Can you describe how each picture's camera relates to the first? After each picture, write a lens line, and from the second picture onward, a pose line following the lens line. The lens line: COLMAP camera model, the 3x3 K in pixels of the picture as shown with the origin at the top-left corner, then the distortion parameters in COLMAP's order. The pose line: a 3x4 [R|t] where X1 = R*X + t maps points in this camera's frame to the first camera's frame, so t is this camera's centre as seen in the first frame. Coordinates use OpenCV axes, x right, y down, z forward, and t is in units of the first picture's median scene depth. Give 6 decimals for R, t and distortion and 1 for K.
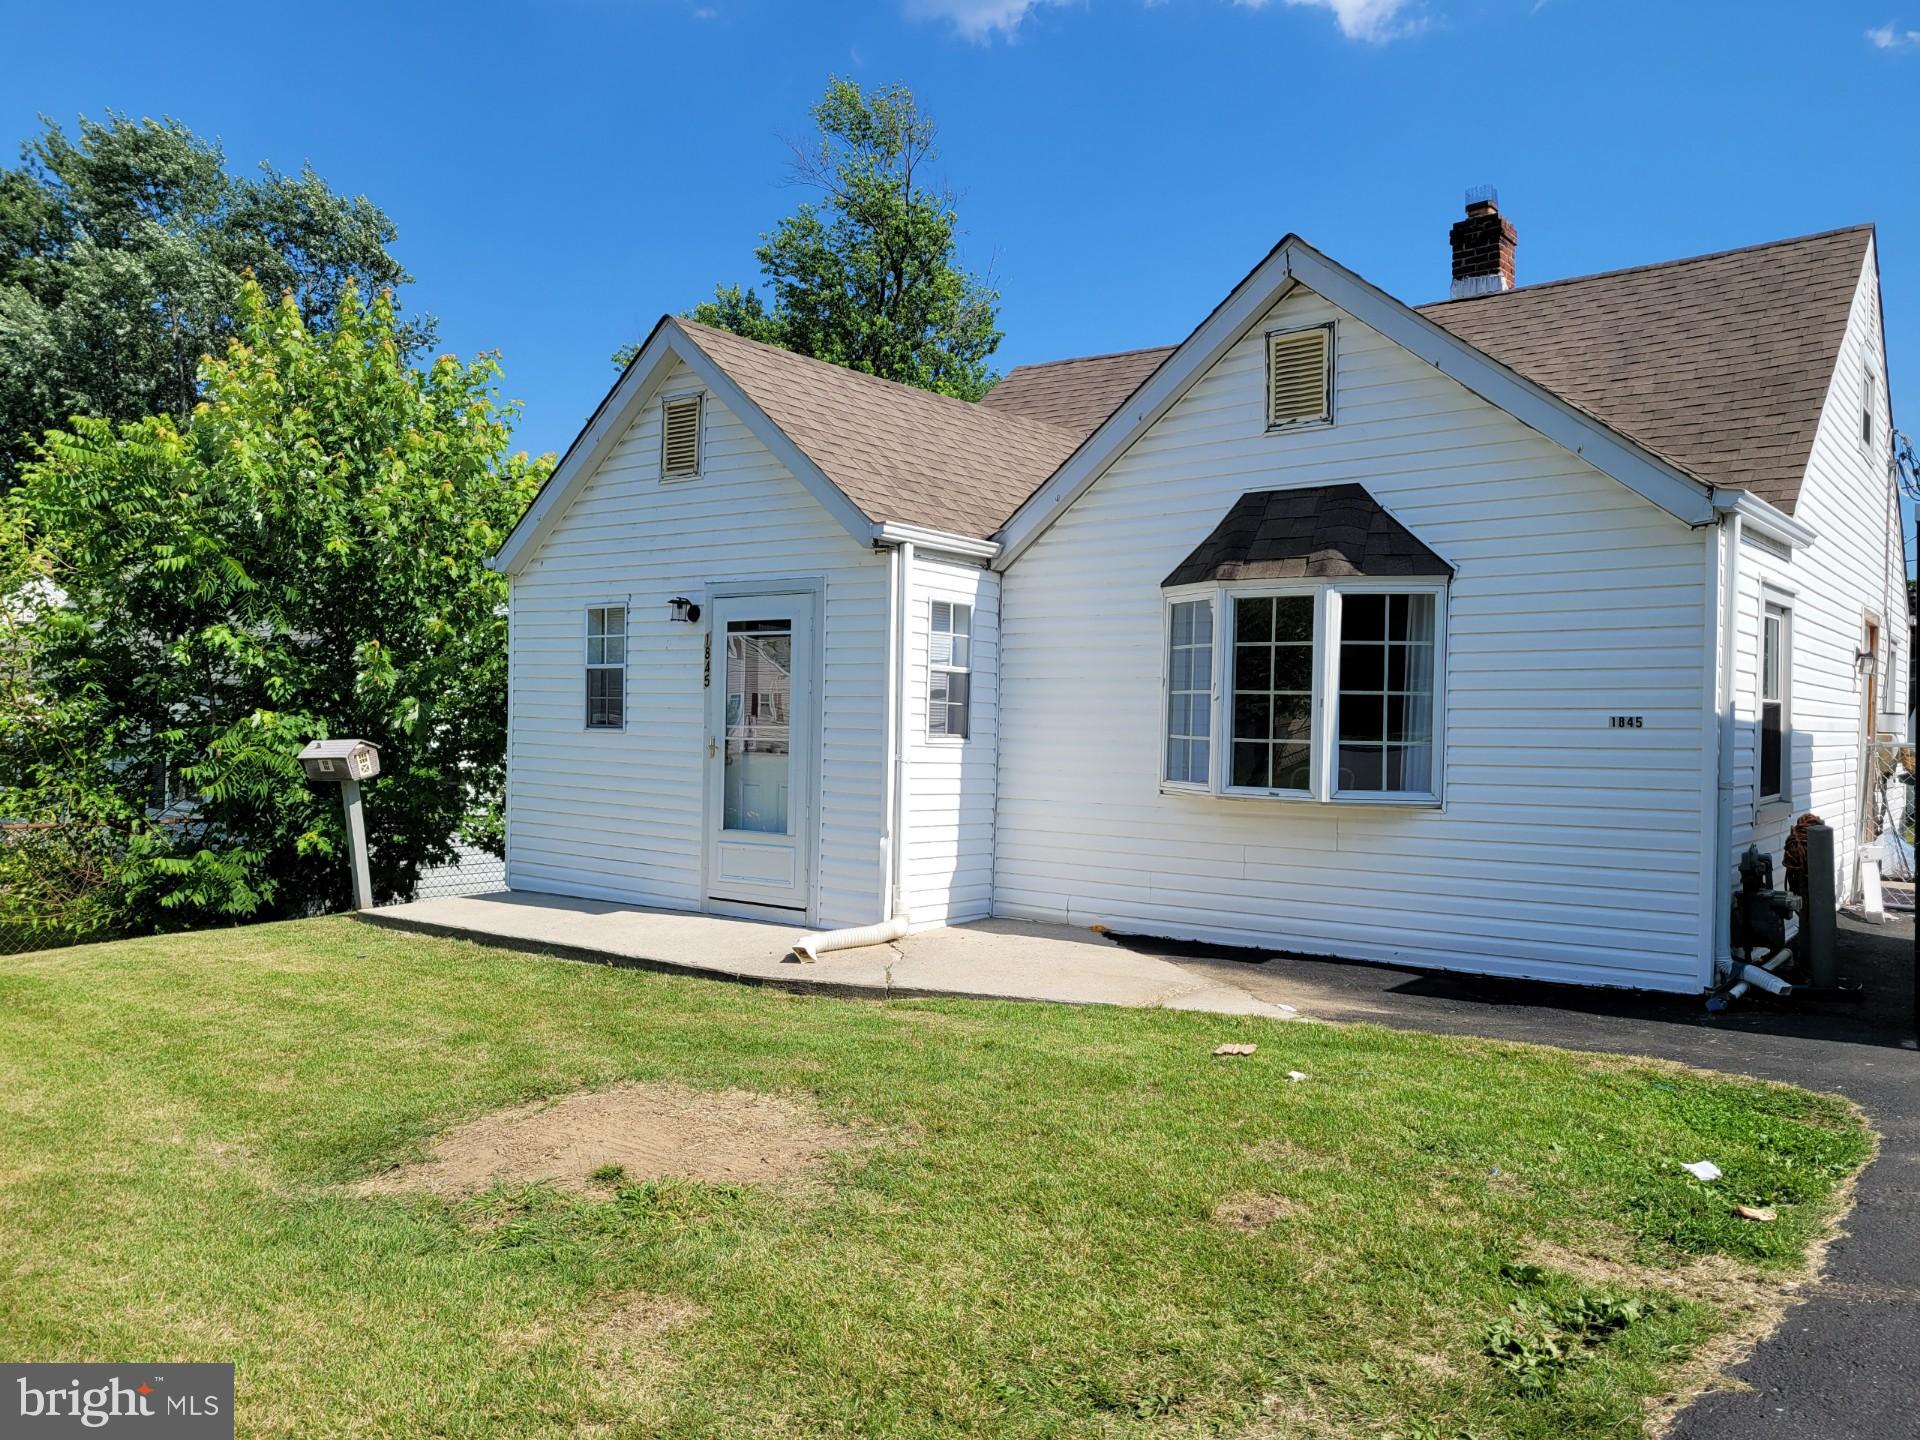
lens RADIAL K [[1468.0, 0, 957.2], [0, 1468.0, 731.7], [0, 0, 1]] dist [-0.004391, -0.007505]
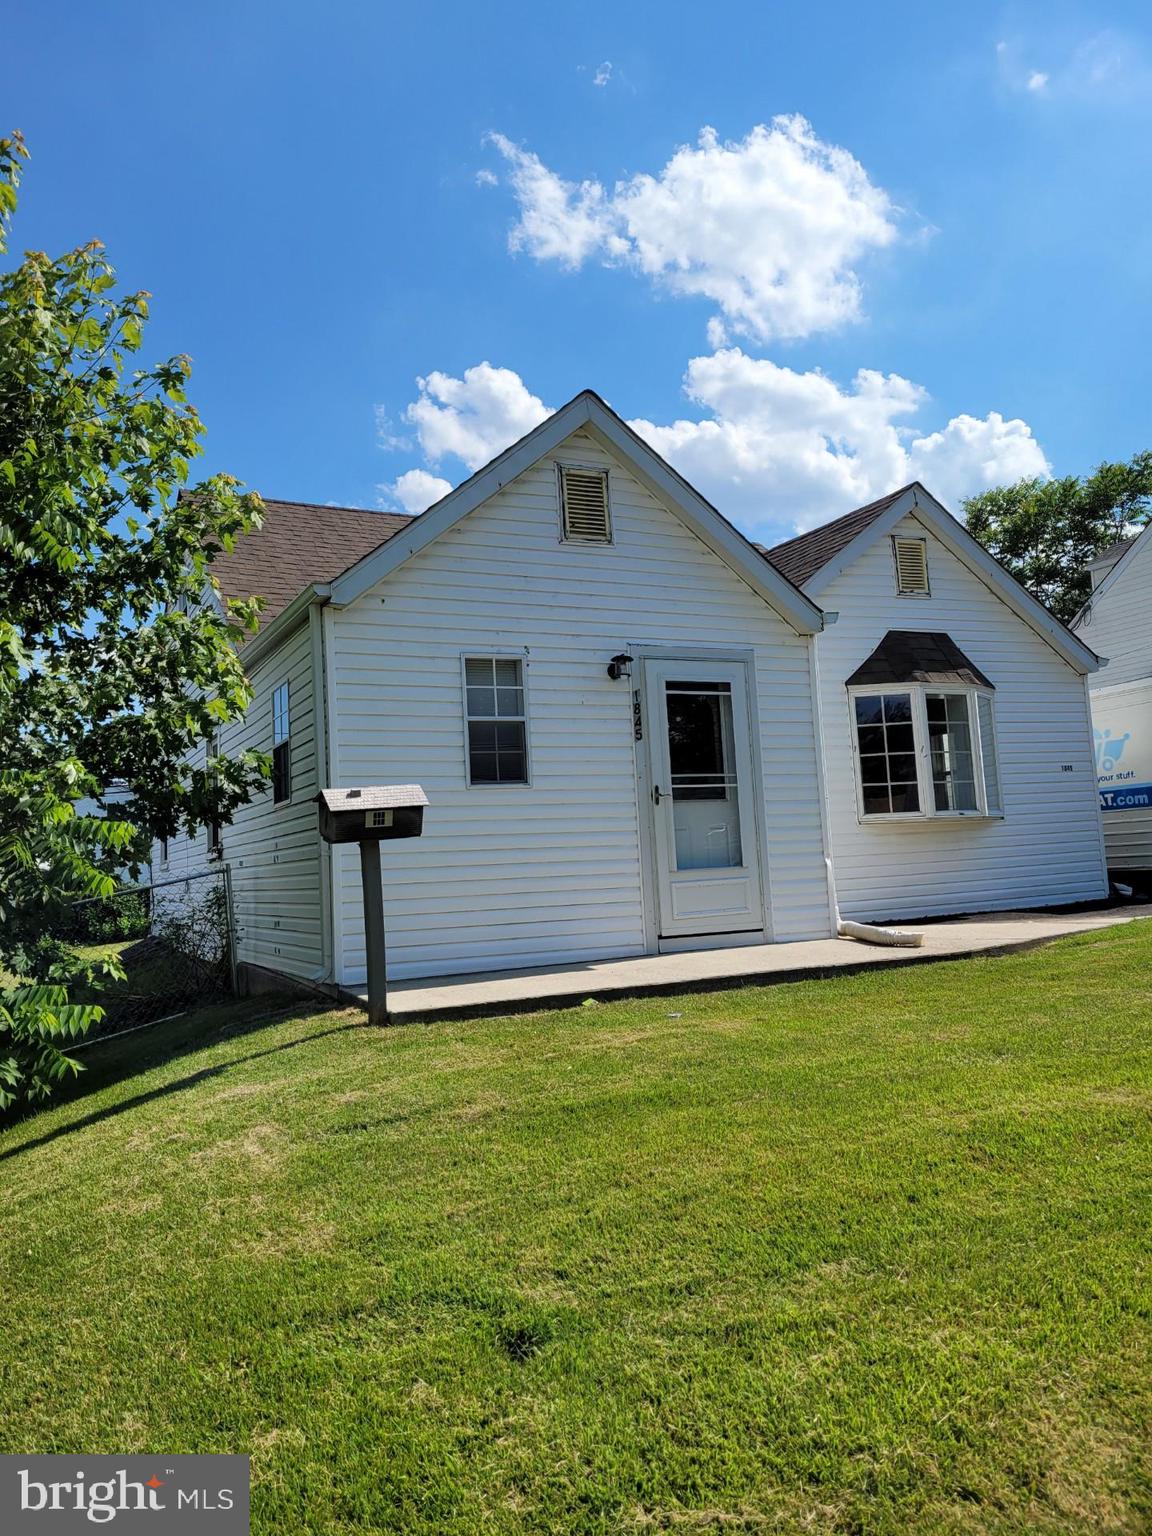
lens RADIAL K [[1174.4, 0, 571.2], [0, 1174.4, 756.1], [0, 0, 1]] dist [-0.004391, -0.007505]
pose [[0.448252, 0.048510, 0.892590, -1.019688], [0.072839, 0.993224, -0.090558, 0.058474], [-0.890935, 0.105608, 0.441681, 0.714055]]
